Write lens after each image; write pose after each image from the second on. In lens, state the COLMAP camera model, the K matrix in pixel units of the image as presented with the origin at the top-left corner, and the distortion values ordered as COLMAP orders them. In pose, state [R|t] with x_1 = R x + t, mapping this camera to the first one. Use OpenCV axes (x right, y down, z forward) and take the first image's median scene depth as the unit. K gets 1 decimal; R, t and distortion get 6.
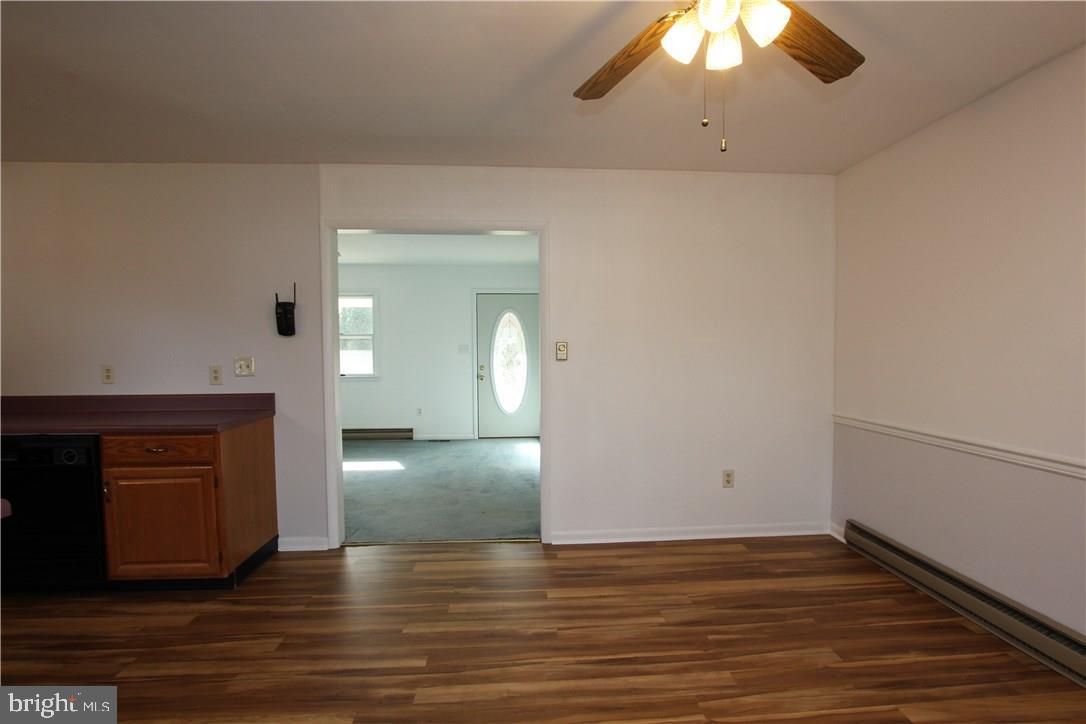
lens RADIAL K [[507.5, 0, 544.3], [0, 507.5, 362.5], [0, 0, 1]] dist [-0.024504, 0.003510]
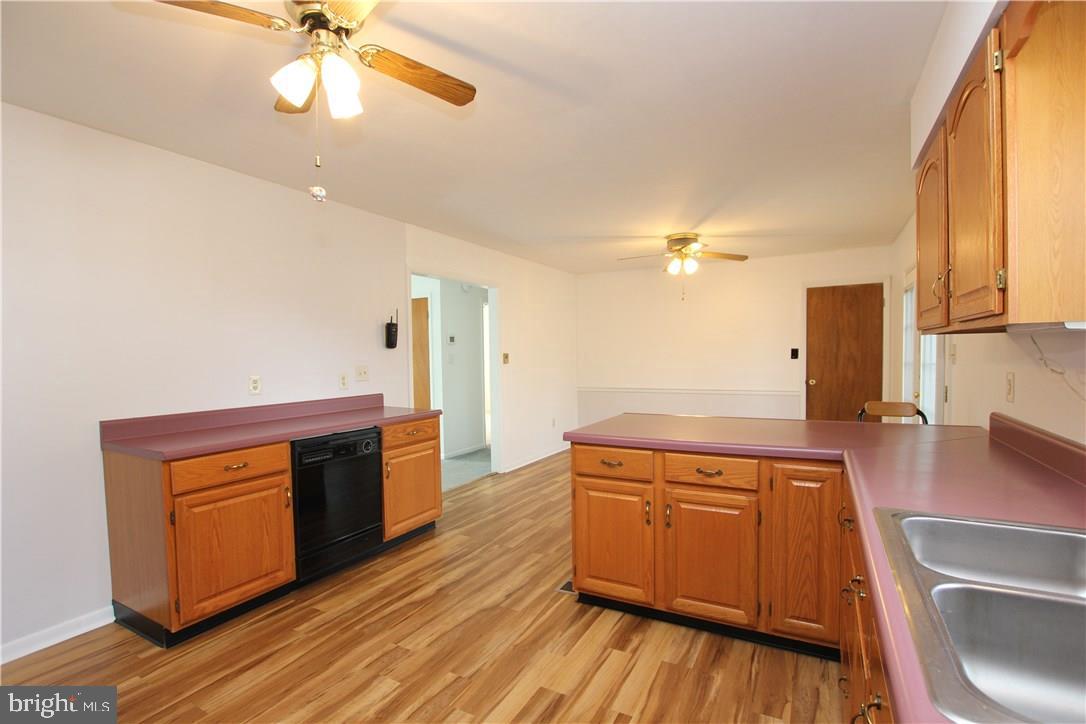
lens RADIAL K [[507.5, 0, 545.5], [0, 507.5, 360.0], [0, 0, 1]] dist [-0.024504, 0.003510]
pose [[0.532745, -0.011030, 0.846204, -1.736679], [0.035604, 0.999322, -0.009390, 0.003555], [-0.845526, 0.035131, 0.532777, -0.041542]]
